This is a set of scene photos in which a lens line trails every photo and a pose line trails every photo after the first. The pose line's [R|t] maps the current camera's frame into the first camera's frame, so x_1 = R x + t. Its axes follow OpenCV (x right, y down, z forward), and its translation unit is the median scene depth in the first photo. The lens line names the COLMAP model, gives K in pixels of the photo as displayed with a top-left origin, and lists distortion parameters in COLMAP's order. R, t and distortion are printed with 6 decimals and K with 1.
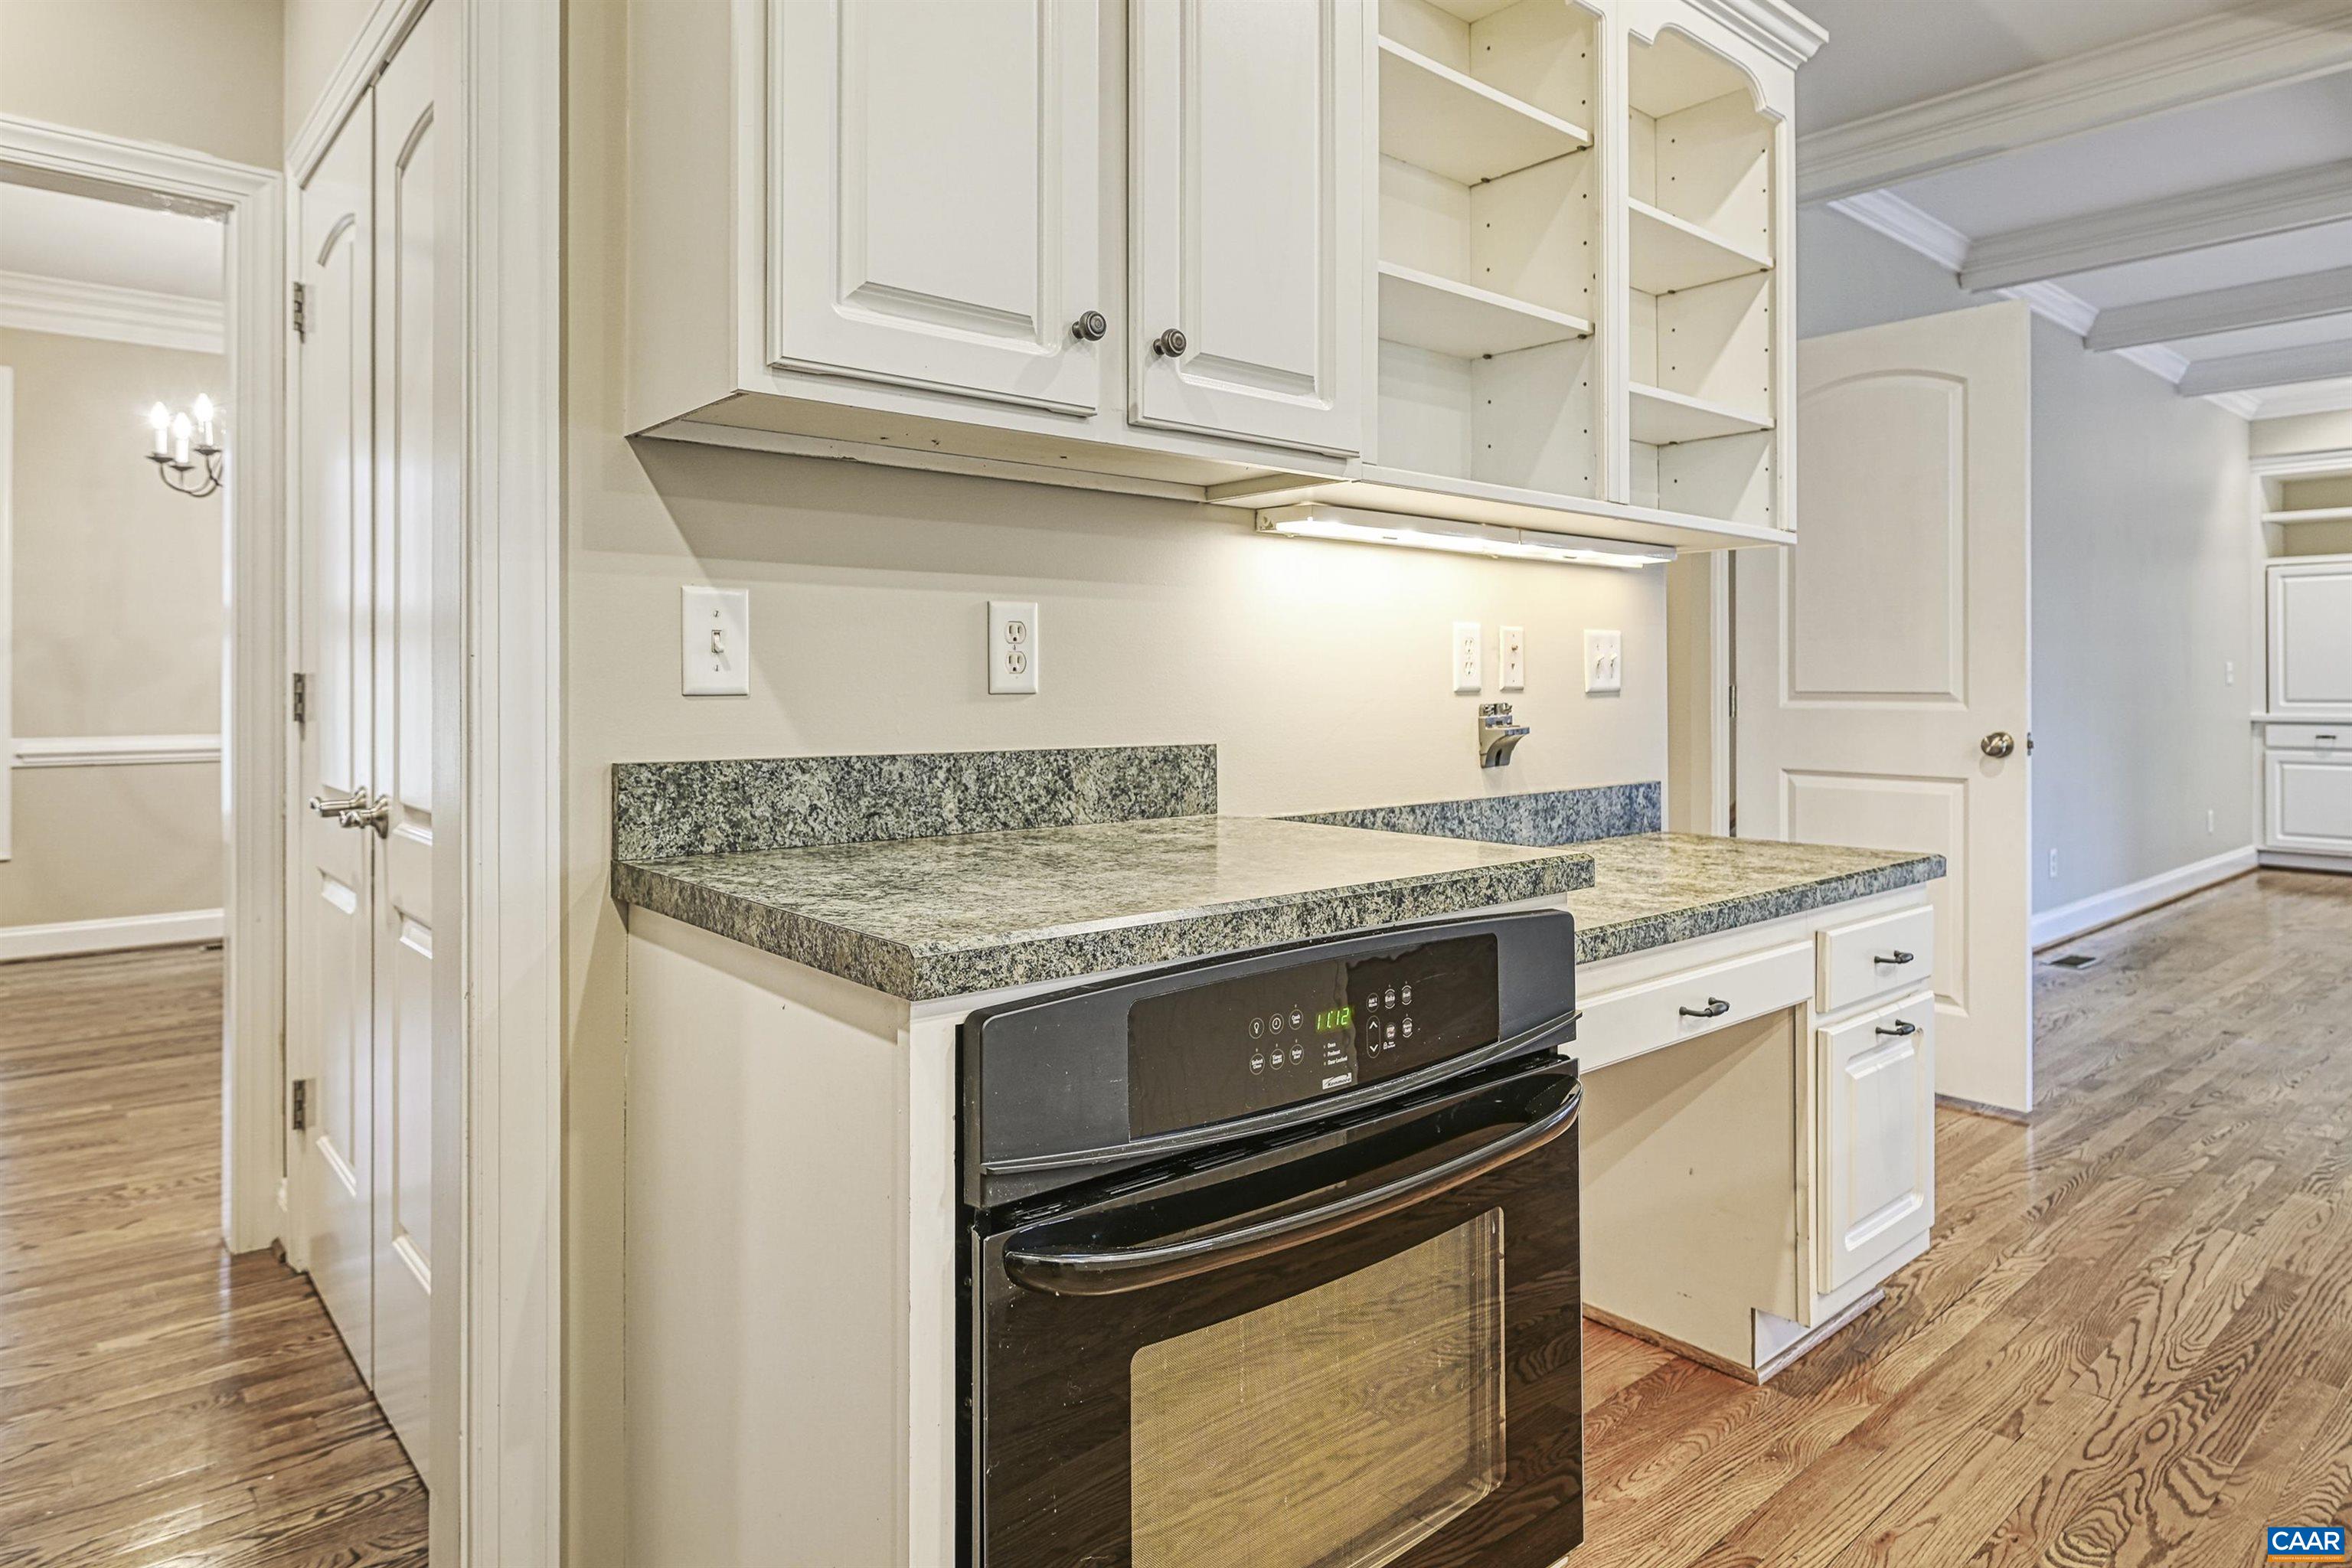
lens RADIAL K [[1365.9, 0, 1169.2], [0, 1365.9, 675.7], [0, 0, 1]] dist [-0.008988, 0.003005]
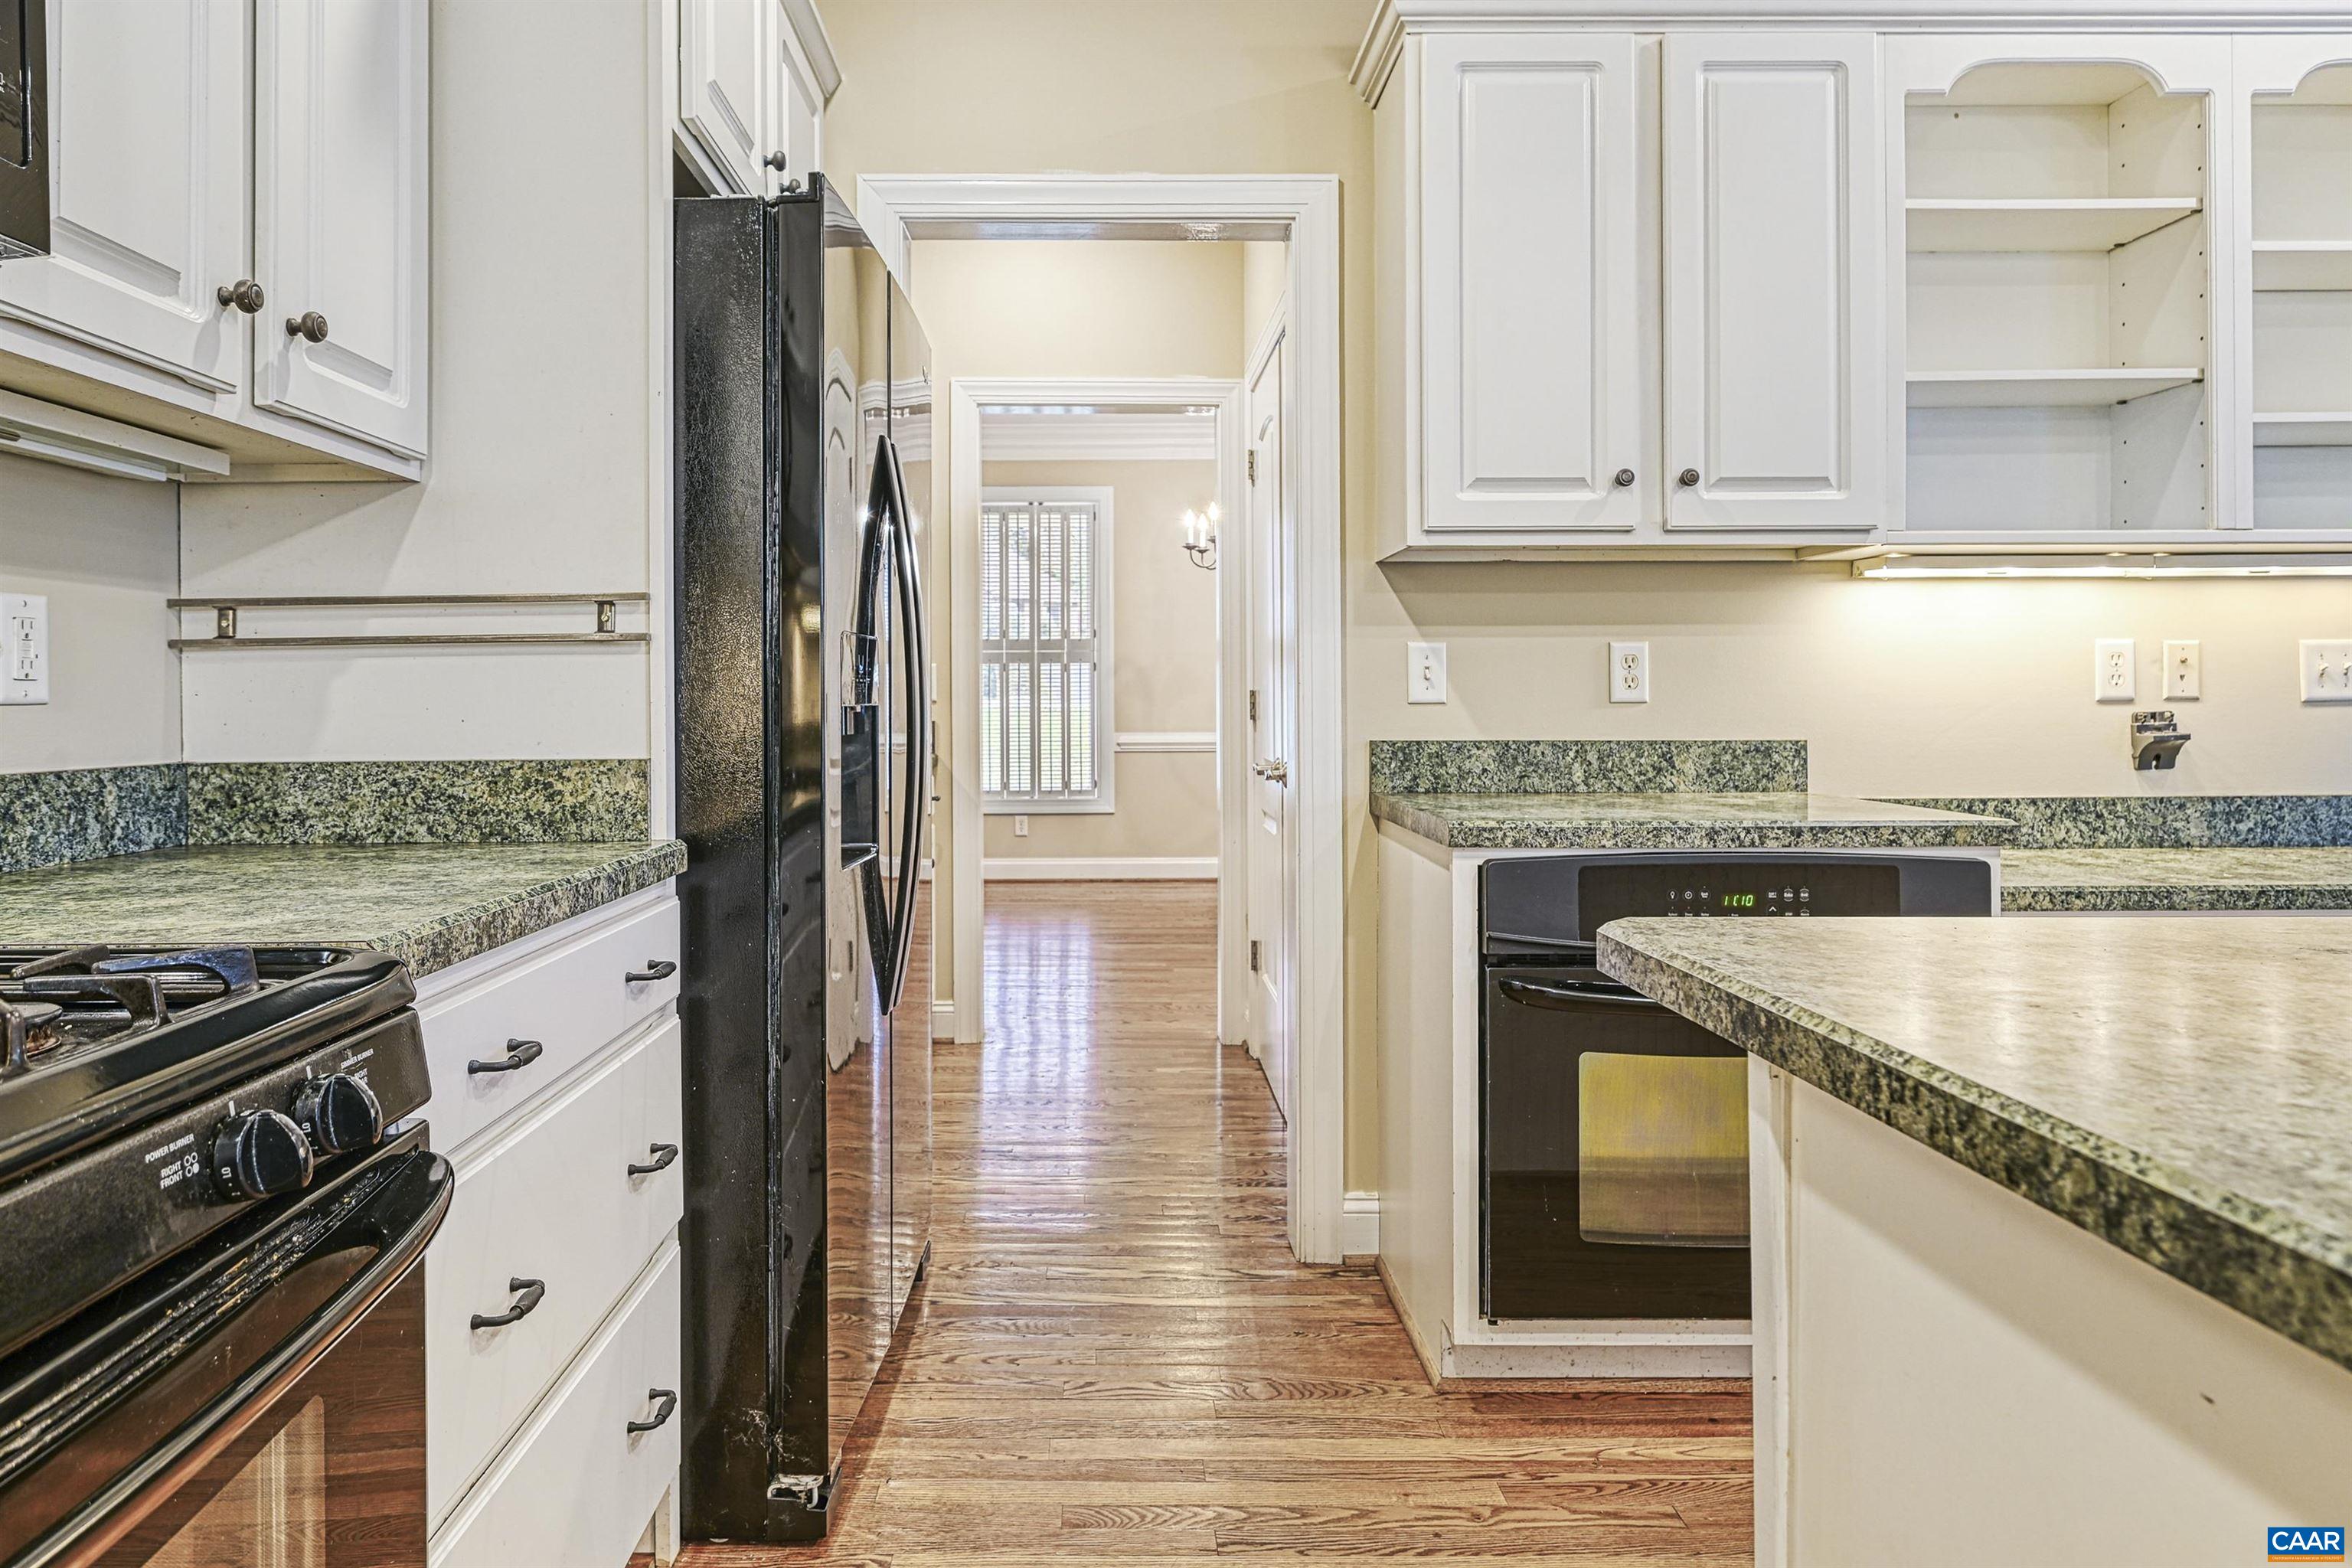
lens RADIAL K [[1365.9, 0, 1089.6], [0, 1365.9, 702.8], [0, 0, 1]] dist [-0.008988, 0.003005]
pose [[0.750139, -0.000093, -0.661280, 0.312034], [0.008516, 0.999918, 0.009520, -0.004443], [0.661225, -0.012773, 0.750079, -0.375235]]
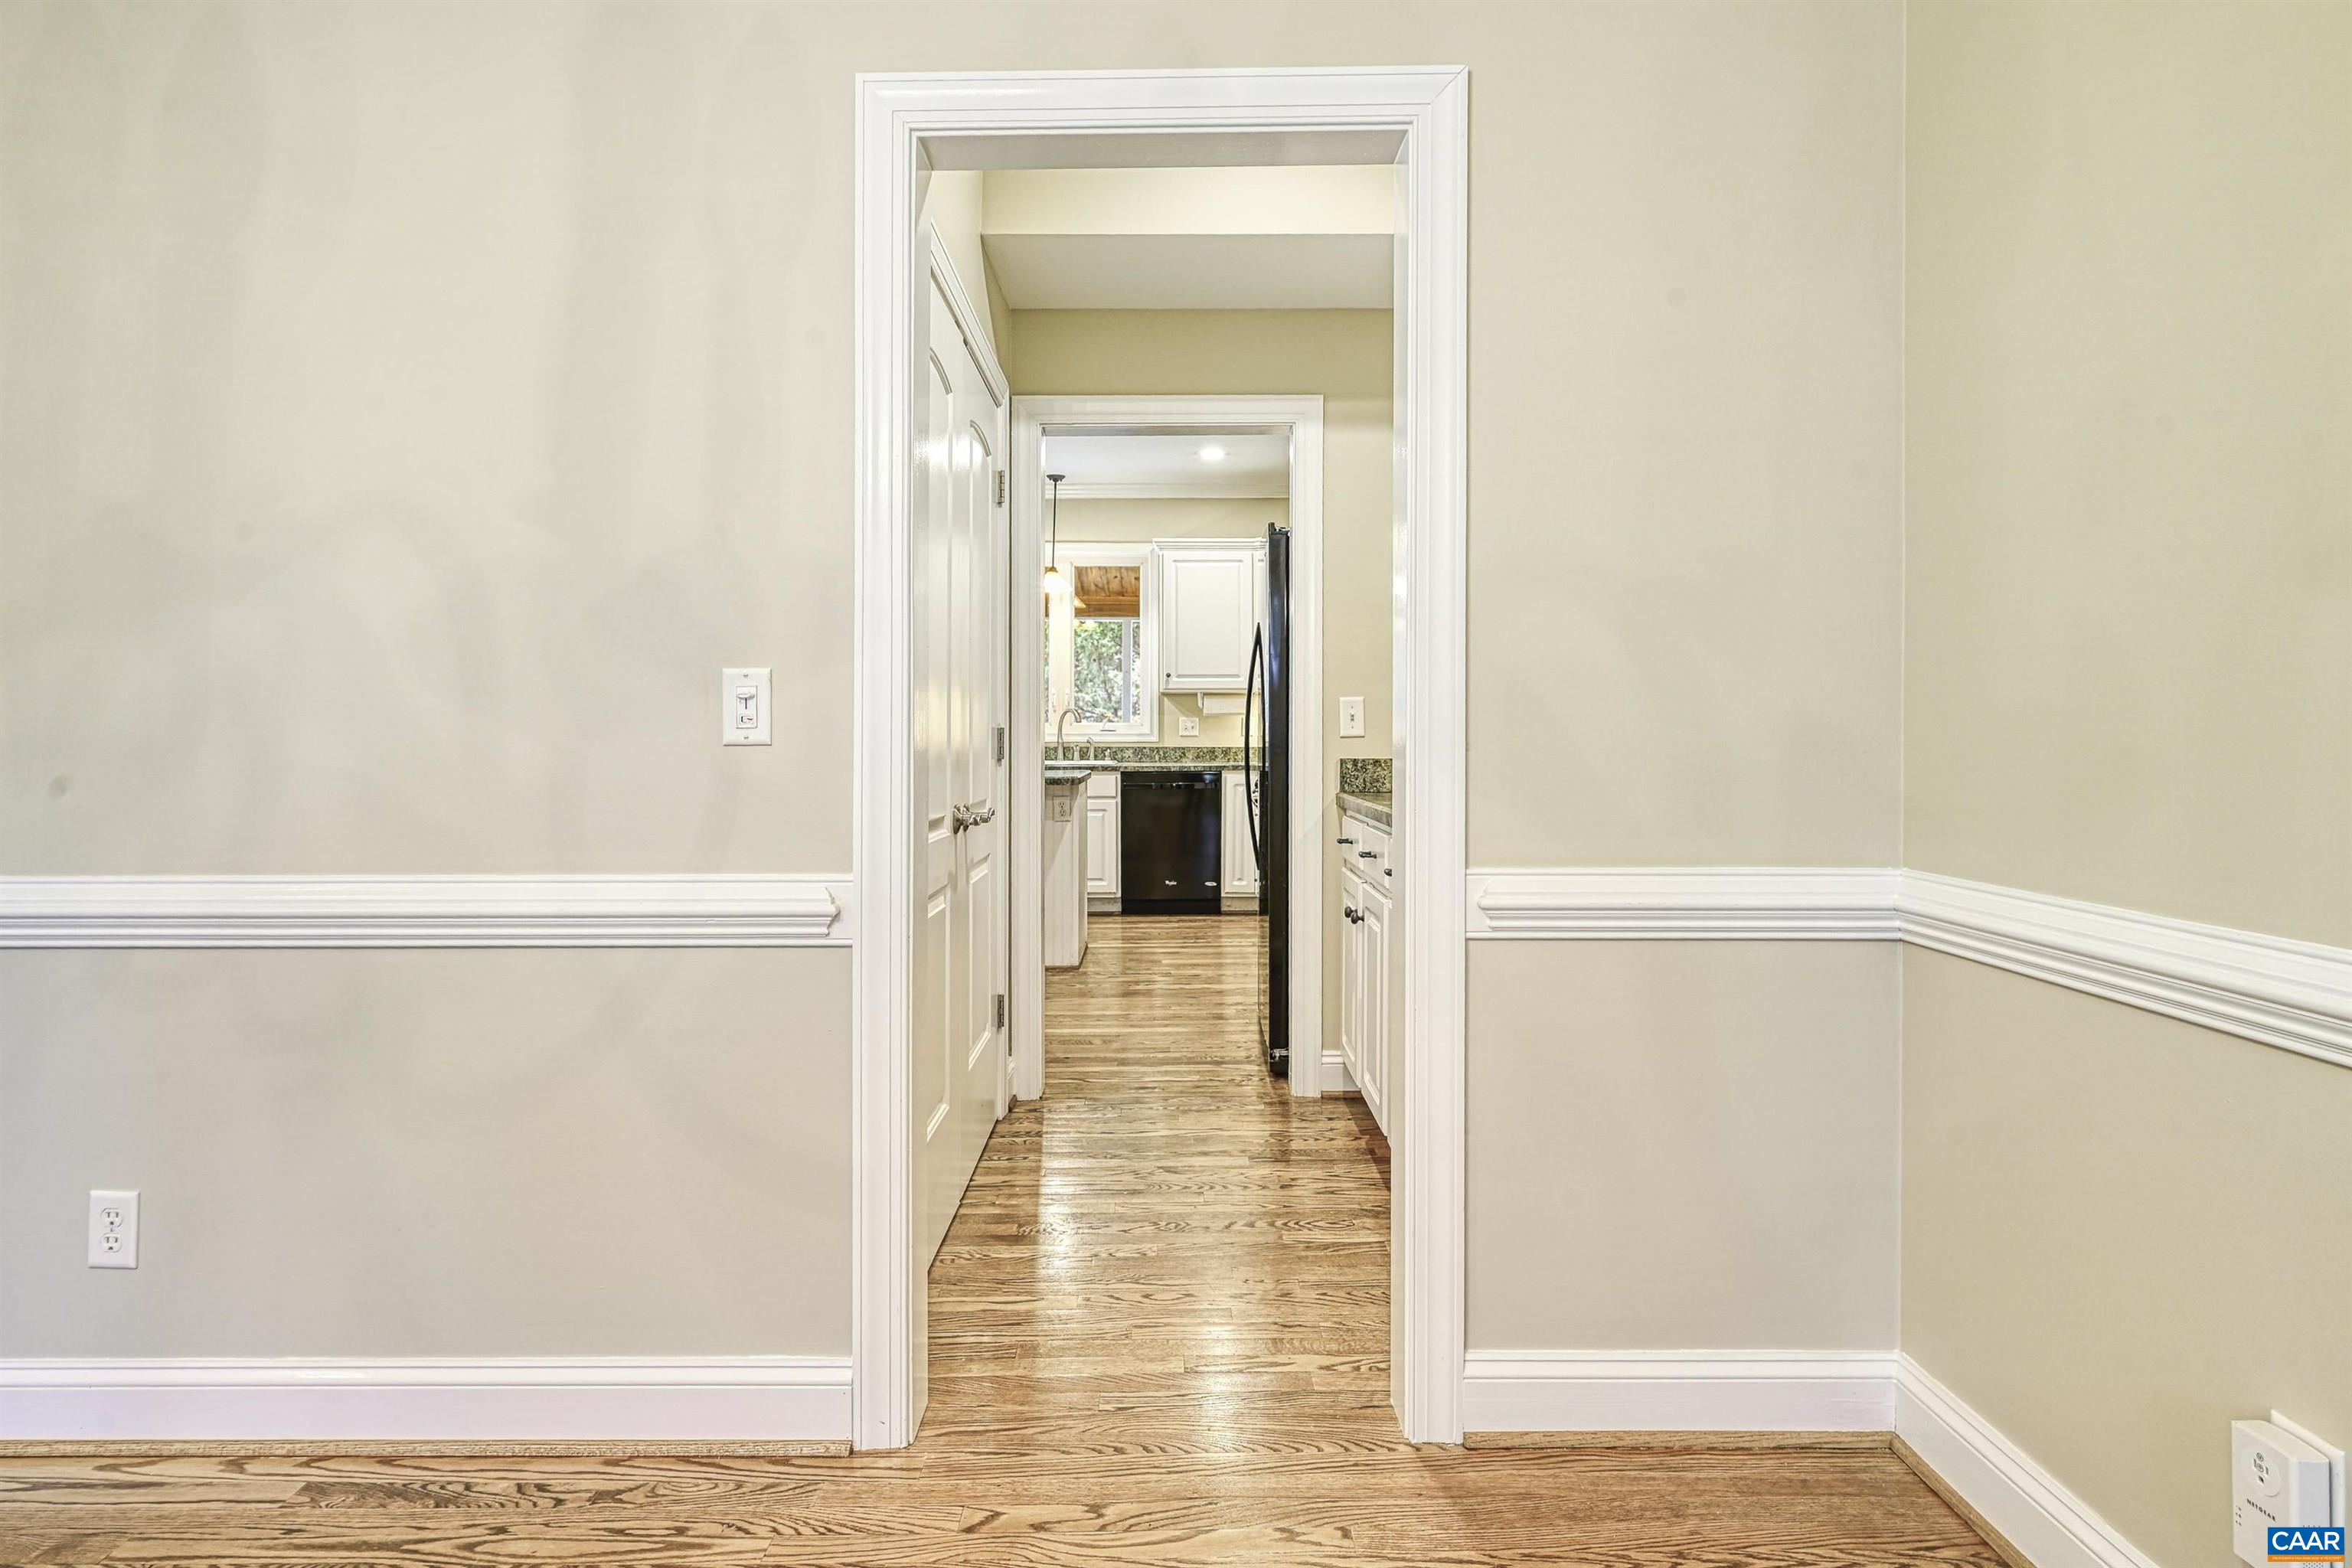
lens RADIAL K [[1159.3, 0, 1152.8], [0, 1159.3, 728.3], [0, 0, 1]] dist [0.004772, 0.000106]
pose [[-0.743804, 0.006157, 0.668369, -1.418069], [-0.002968, 0.999917, -0.012513, 0.012017], [-0.668391, -0.011291, -0.743725, 1.603024]]
